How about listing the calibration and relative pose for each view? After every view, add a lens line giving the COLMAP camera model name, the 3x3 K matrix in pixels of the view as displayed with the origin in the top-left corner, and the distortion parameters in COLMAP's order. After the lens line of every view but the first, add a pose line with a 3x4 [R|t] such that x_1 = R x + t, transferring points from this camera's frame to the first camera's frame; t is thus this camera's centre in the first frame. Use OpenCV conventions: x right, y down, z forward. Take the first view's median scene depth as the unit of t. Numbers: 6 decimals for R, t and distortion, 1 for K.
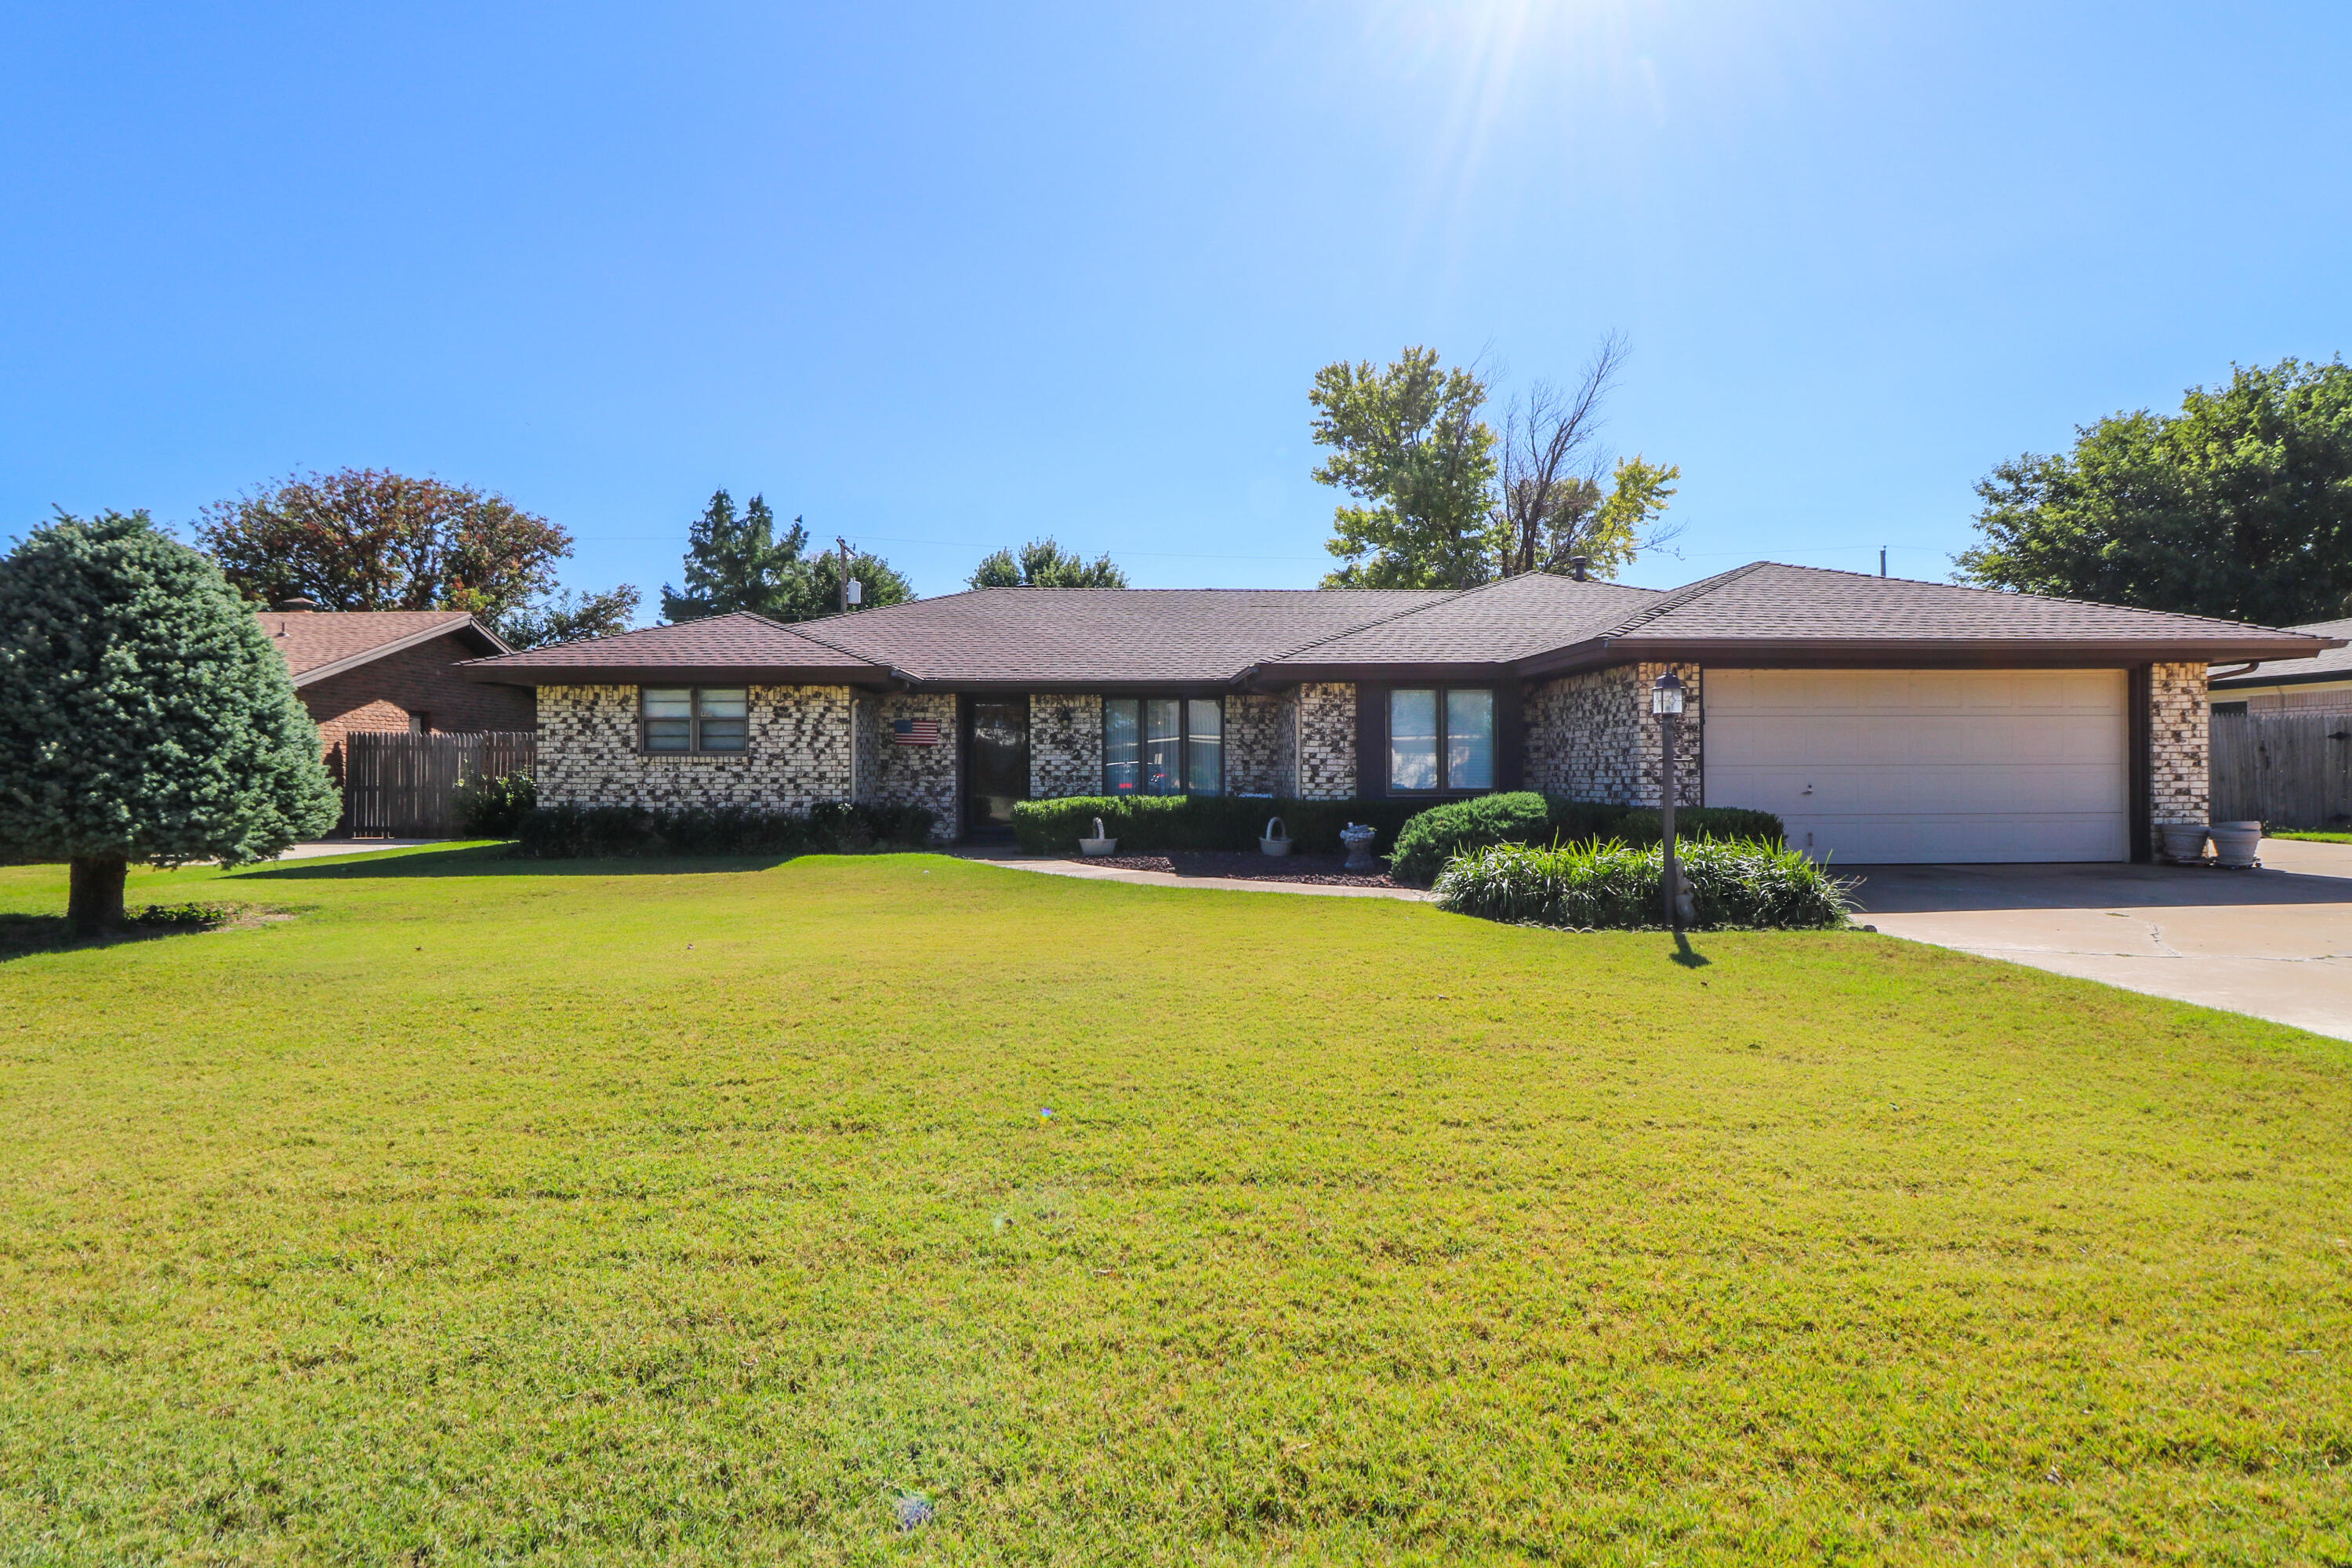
lens RADIAL K [[1115.1, 0, 1158.0], [0, 1115.1, 770.2], [0, 0, 1]] dist [0.000279, -0.000337]
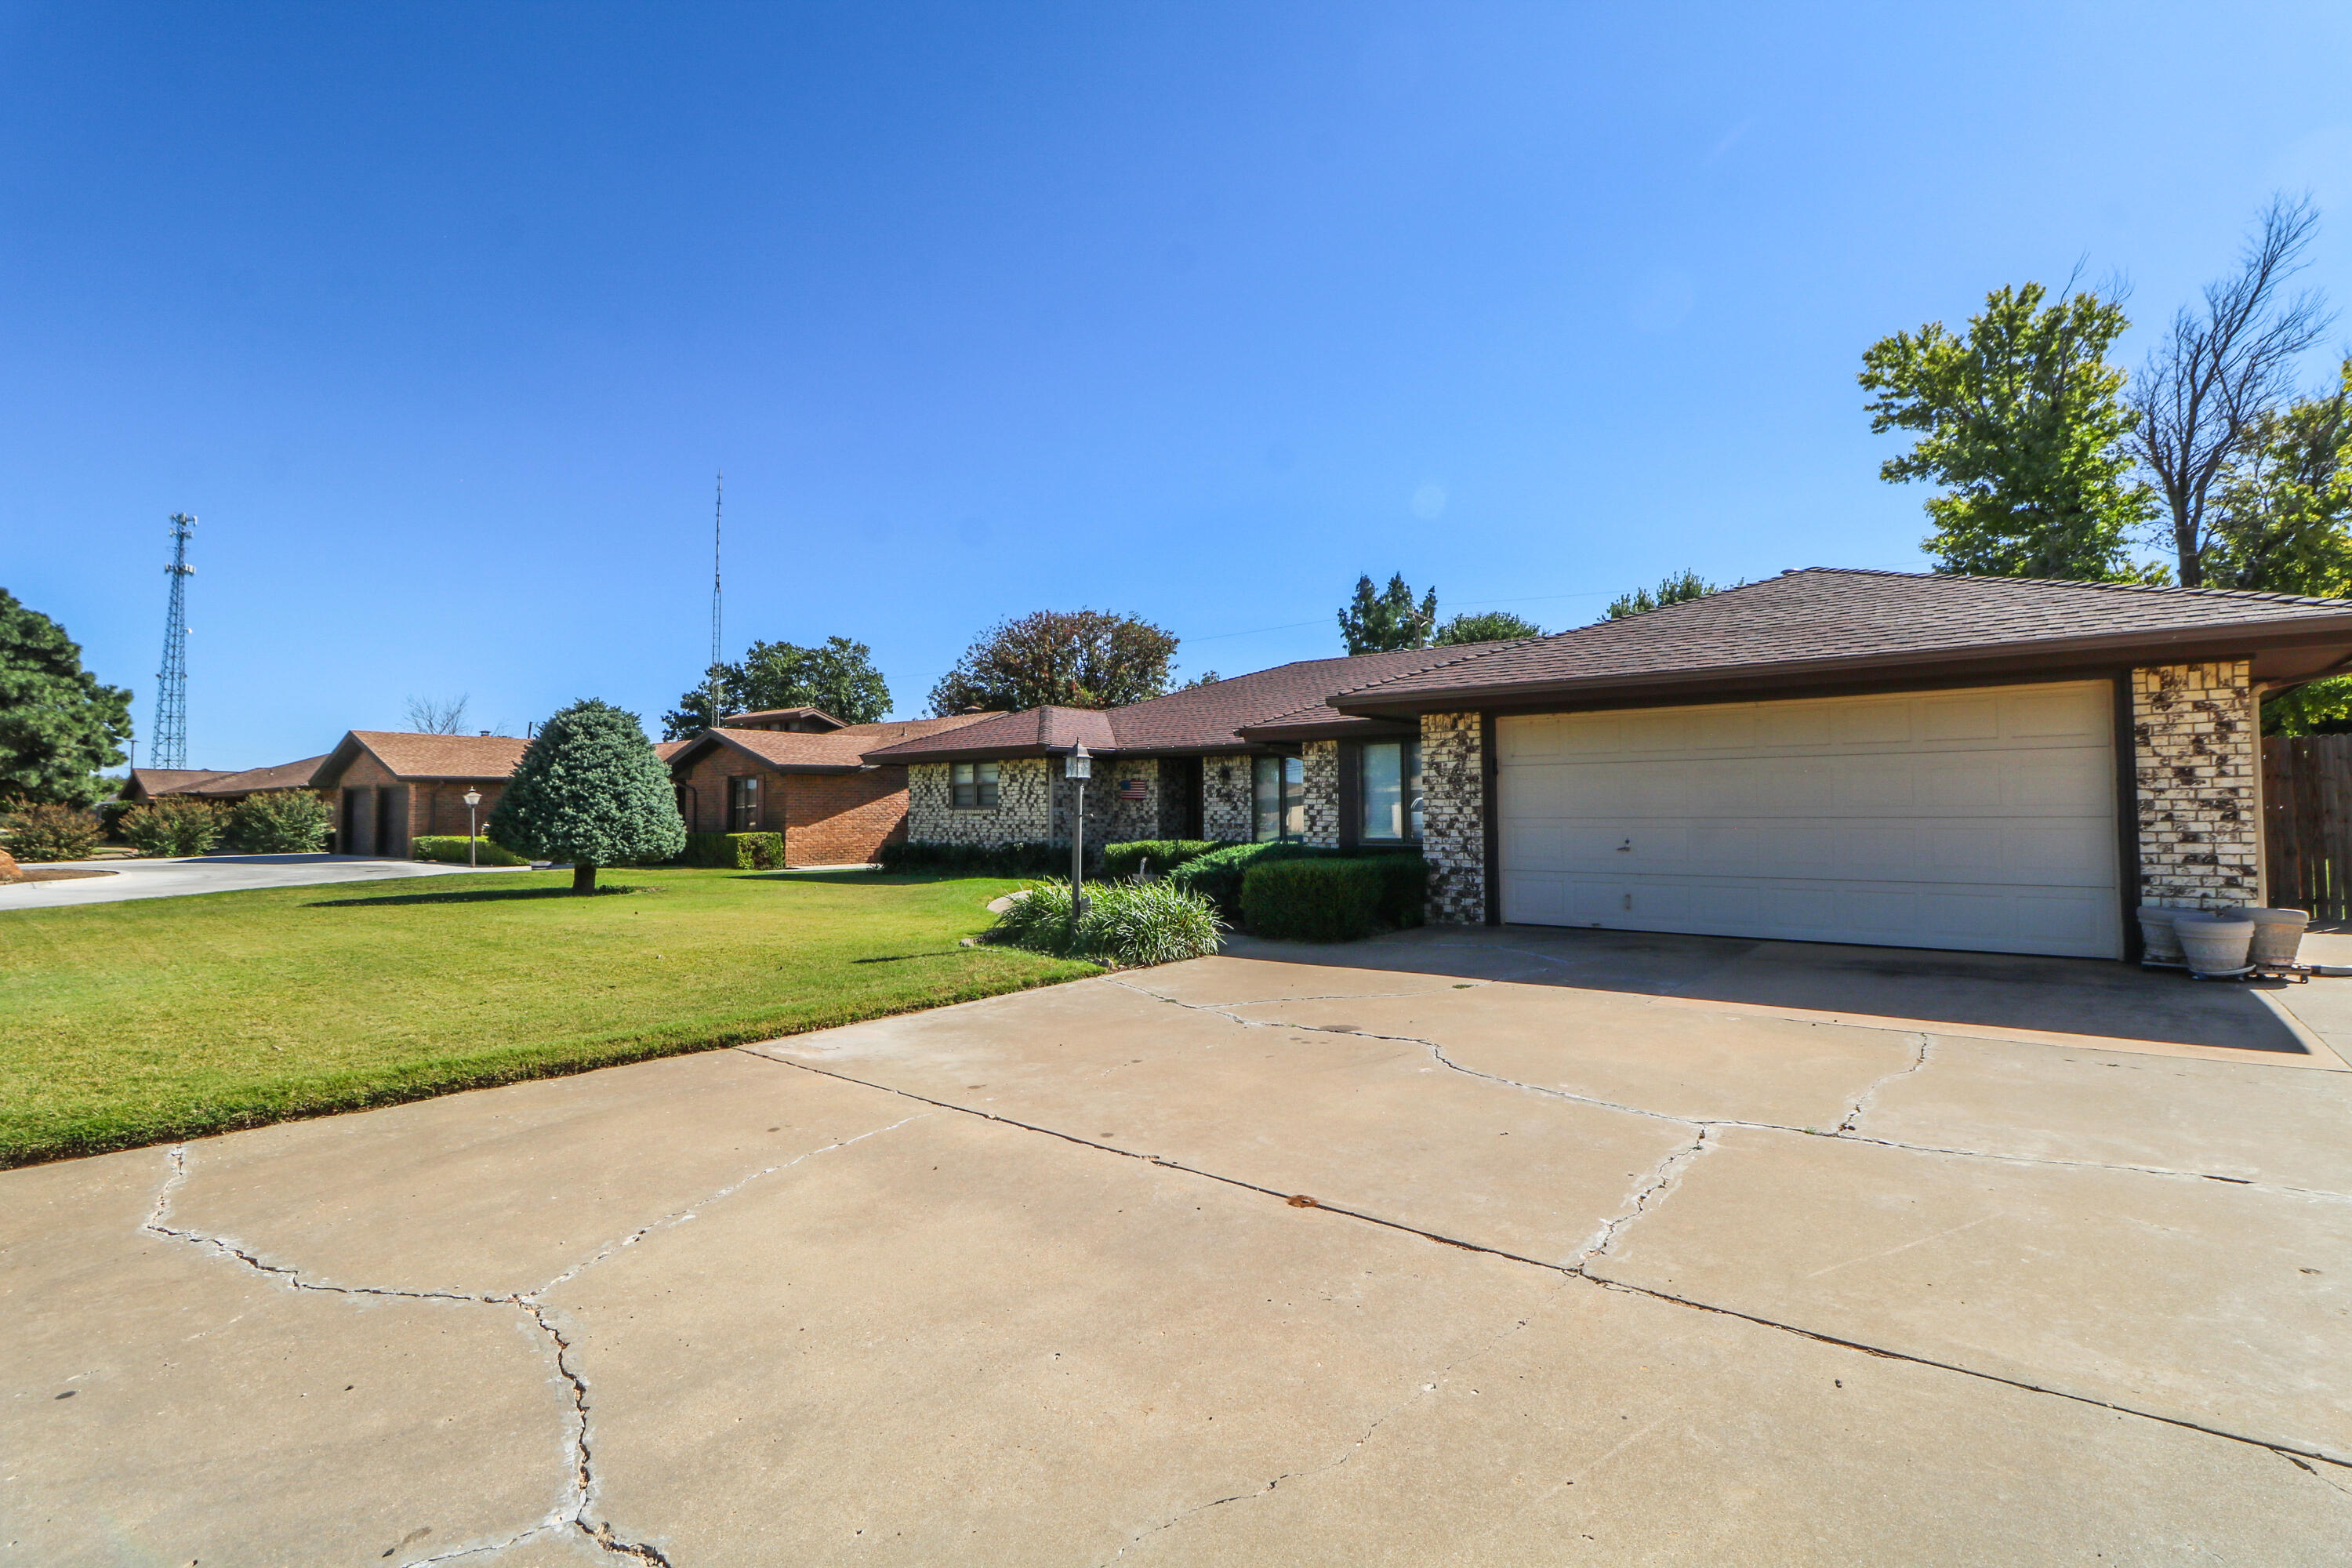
lens RADIAL K [[1064.6, 0, 1176.0], [0, 1064.6, 784.0], [0, 0, 1]] dist [0.001074, 0.000028]
pose [[0.758326, -0.018715, -0.651607, 0.706313], [0.000690, 0.999610, -0.027907, -0.006426], [0.651875, 0.020713, 0.758043, 0.104617]]
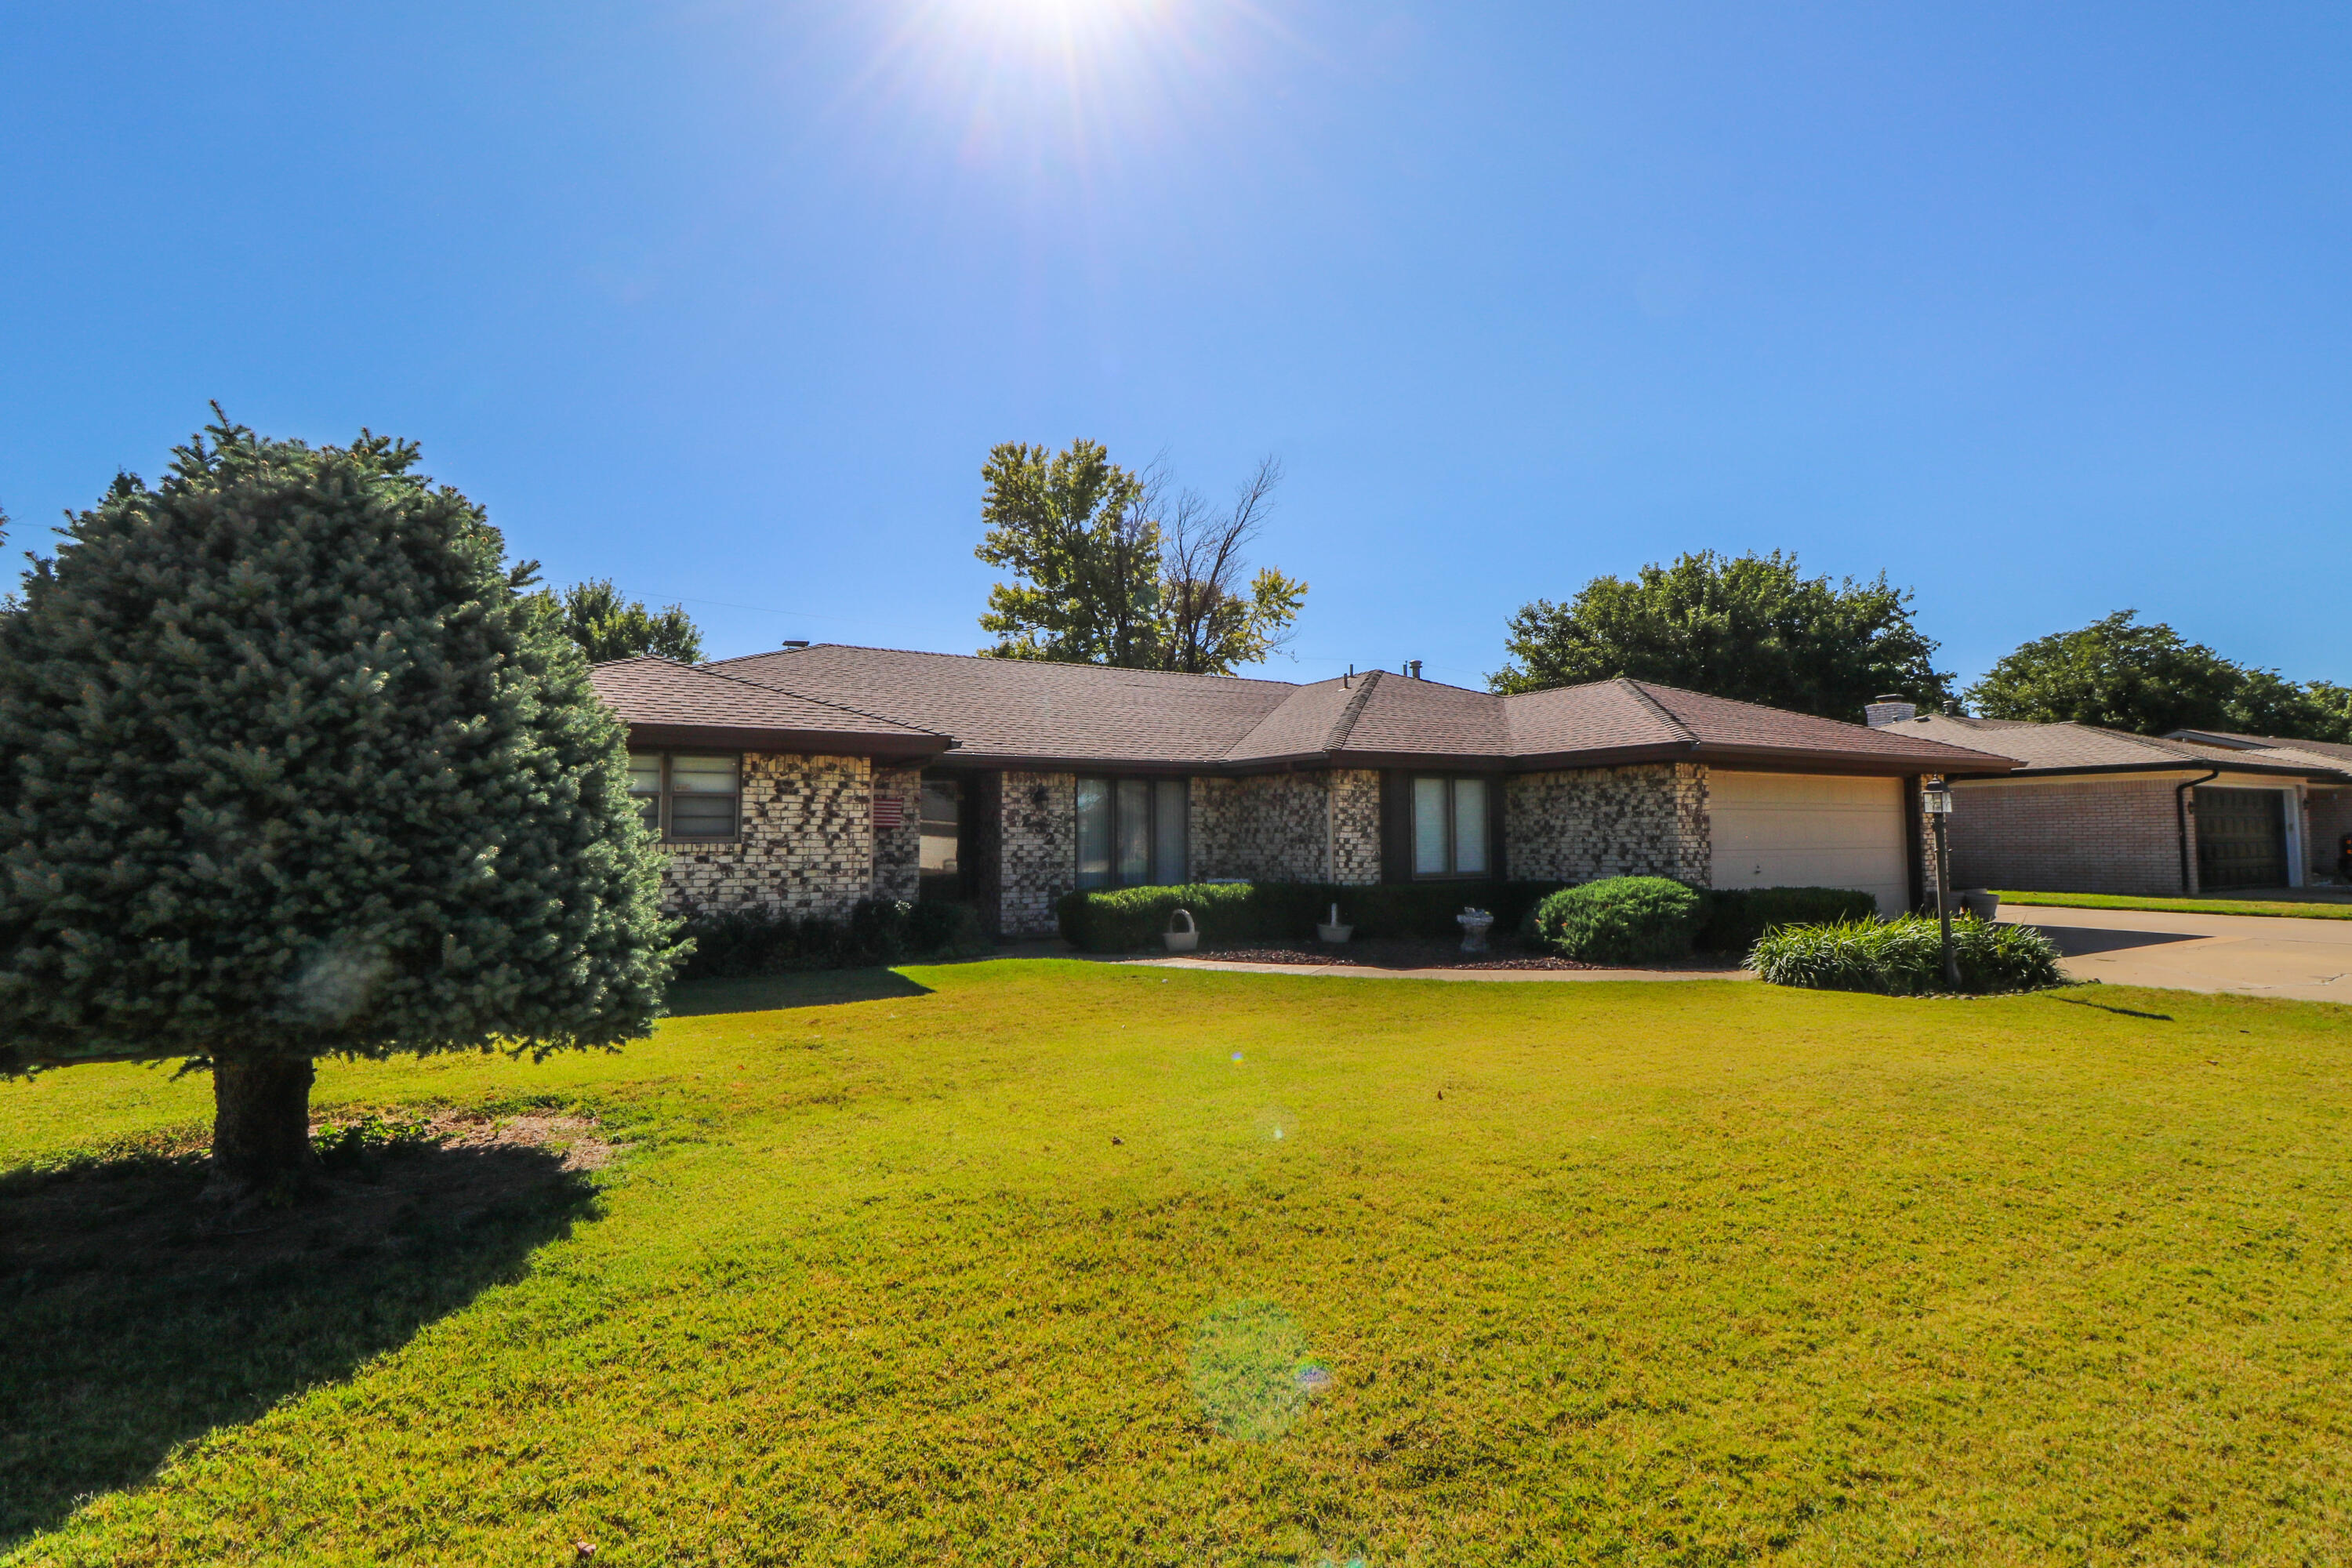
lens RADIAL K [[1115.1, 0, 1158.0], [0, 1115.1, 770.2], [0, 0, 1]] dist [0.000279, -0.000337]
pose [[0.887162, 0.026731, 0.460683, -0.468809], [0.003569, 0.997893, -0.064776, -0.011872], [-0.461444, 0.059112, 0.885198, 0.171546]]
